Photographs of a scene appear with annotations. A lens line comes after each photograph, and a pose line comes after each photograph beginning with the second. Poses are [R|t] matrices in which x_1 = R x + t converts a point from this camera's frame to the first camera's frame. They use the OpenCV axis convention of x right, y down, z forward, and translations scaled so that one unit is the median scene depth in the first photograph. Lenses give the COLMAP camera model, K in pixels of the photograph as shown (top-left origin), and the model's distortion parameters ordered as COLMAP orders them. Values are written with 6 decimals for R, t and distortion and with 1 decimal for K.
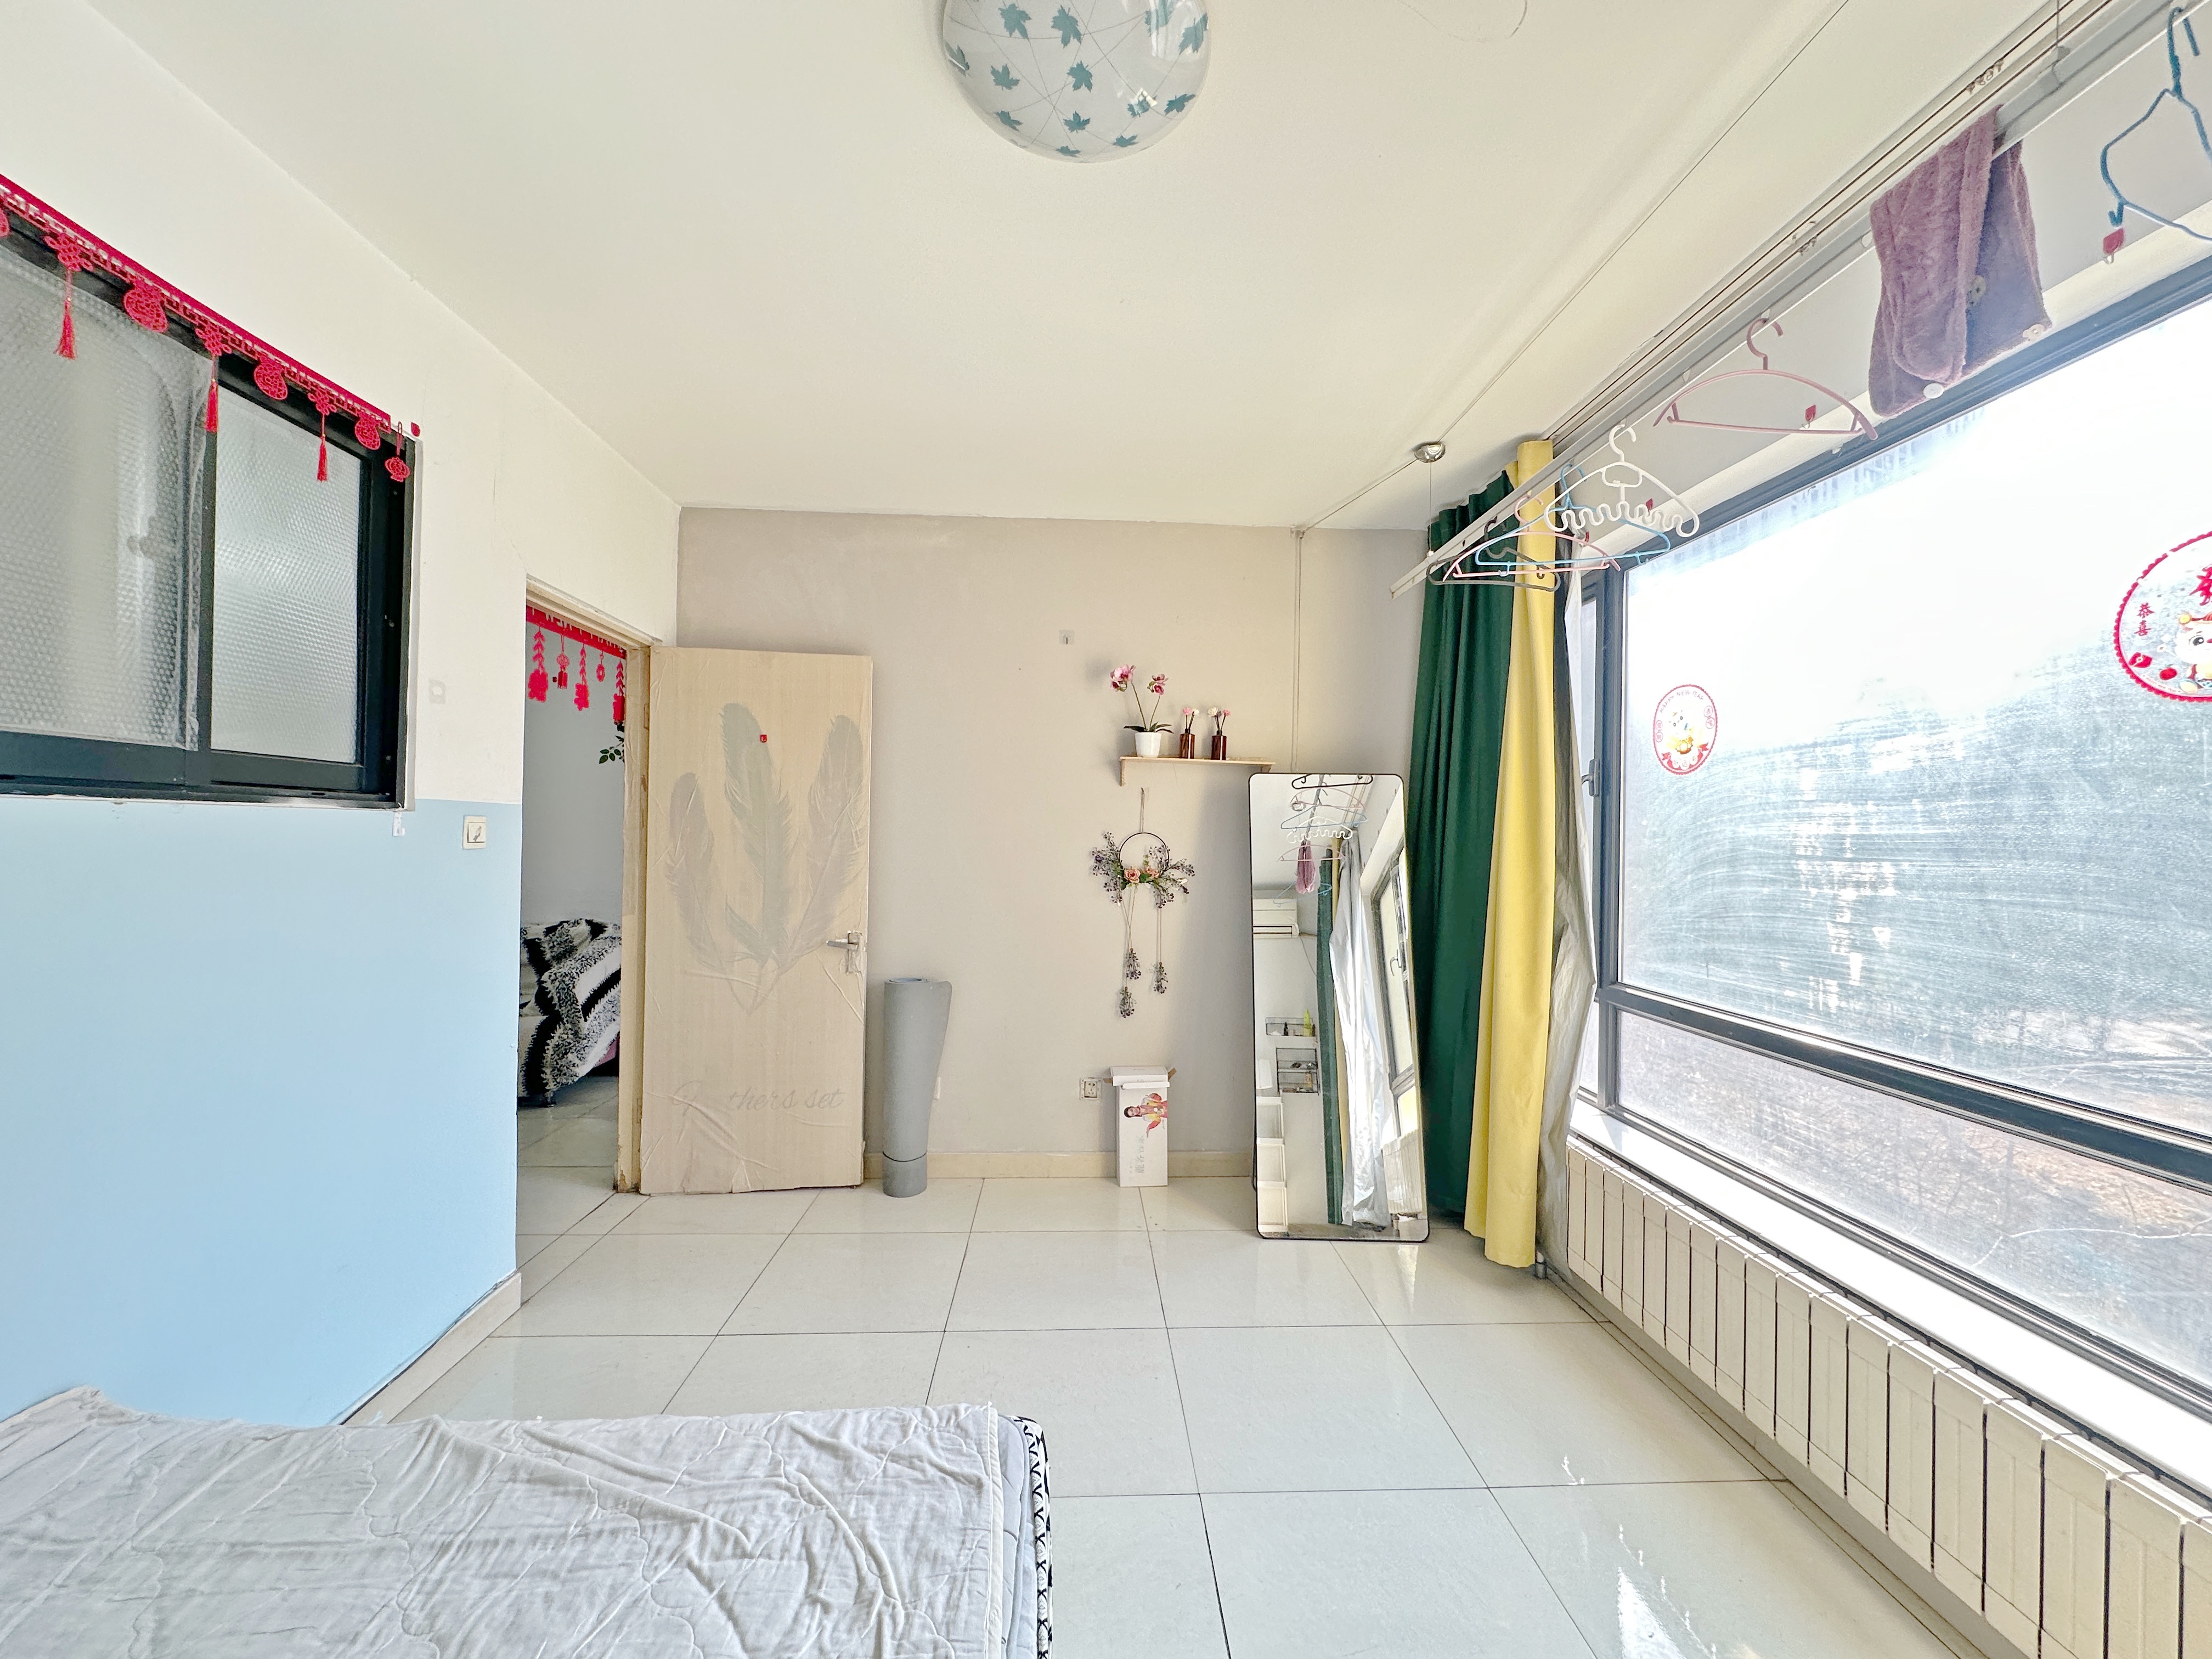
lens RADIAL K [[848.5, 0, 1098.6], [0, 848.5, 830.4], [0, 0, 1]] dist [0.018996, -0.000025]
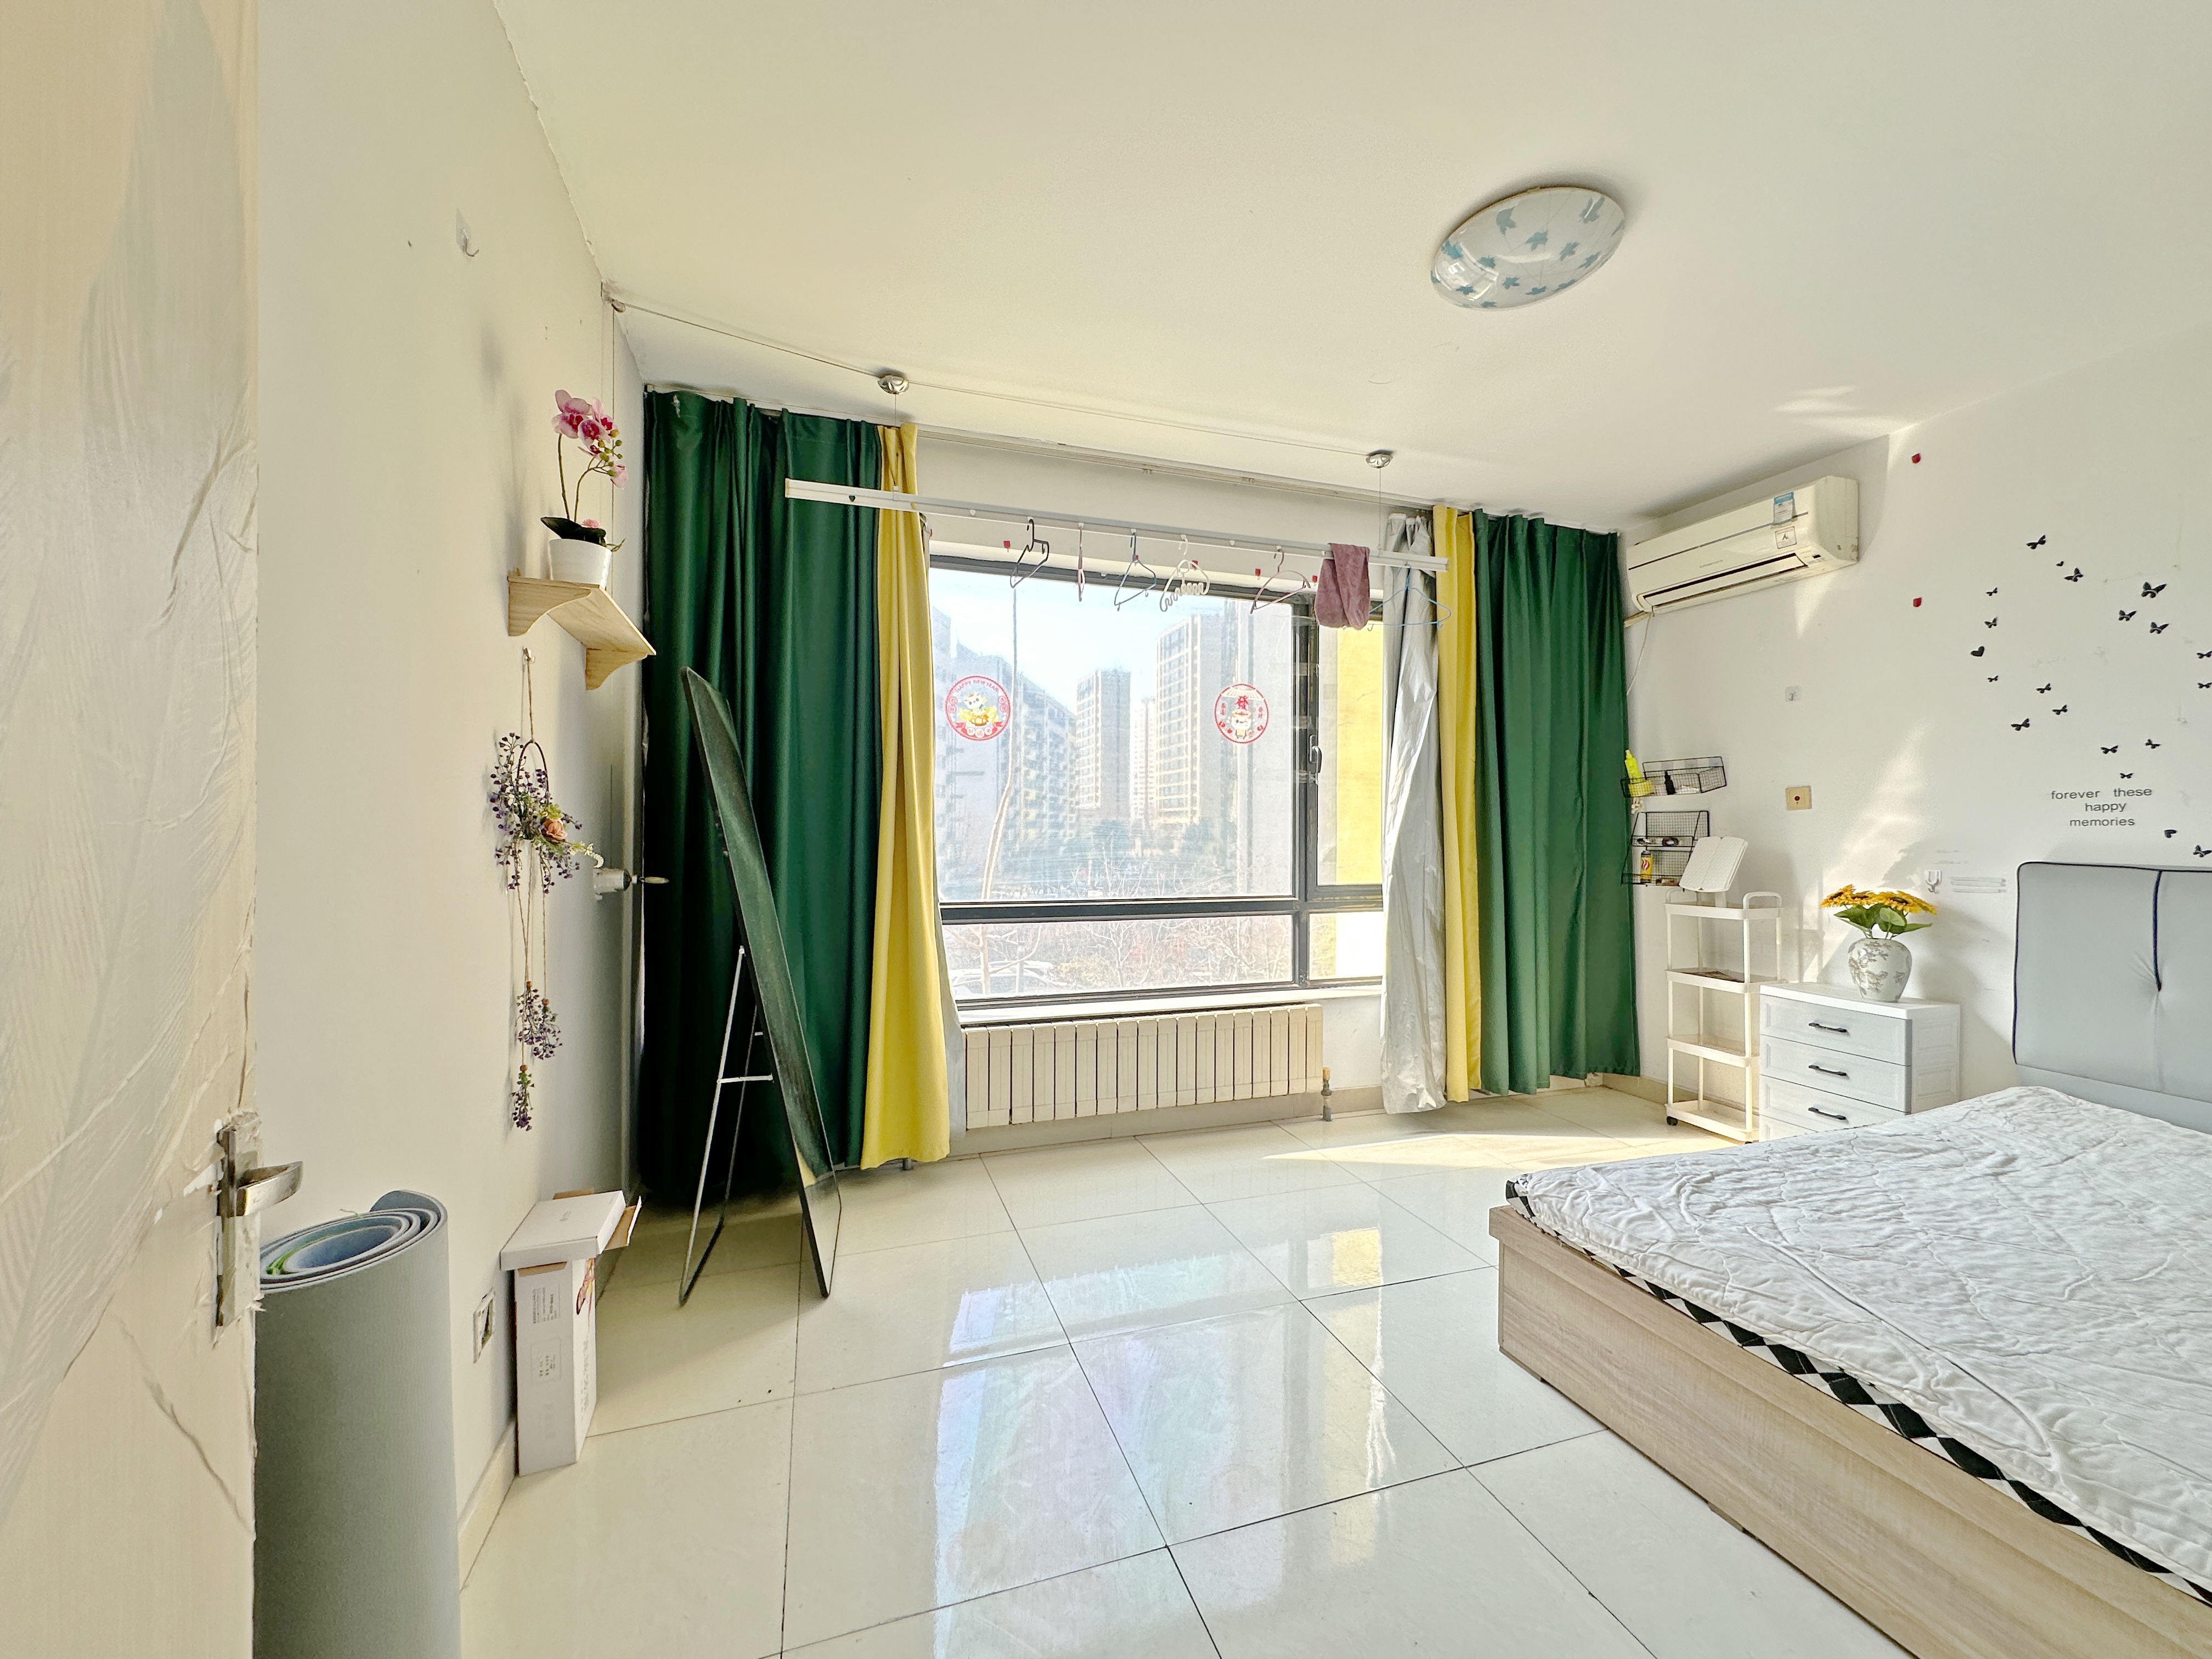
lens RADIAL K [[848.5, 0, 1098.6], [0, 848.5, 830.4], [0, 0, 1]] dist [0.018996, -0.000025]
pose [[-0.265554, -0.017133, 0.963944, -0.715512], [-0.015270, 0.999791, 0.013563, 0.059508], [-0.963975, -0.011117, -0.265760, 1.214990]]
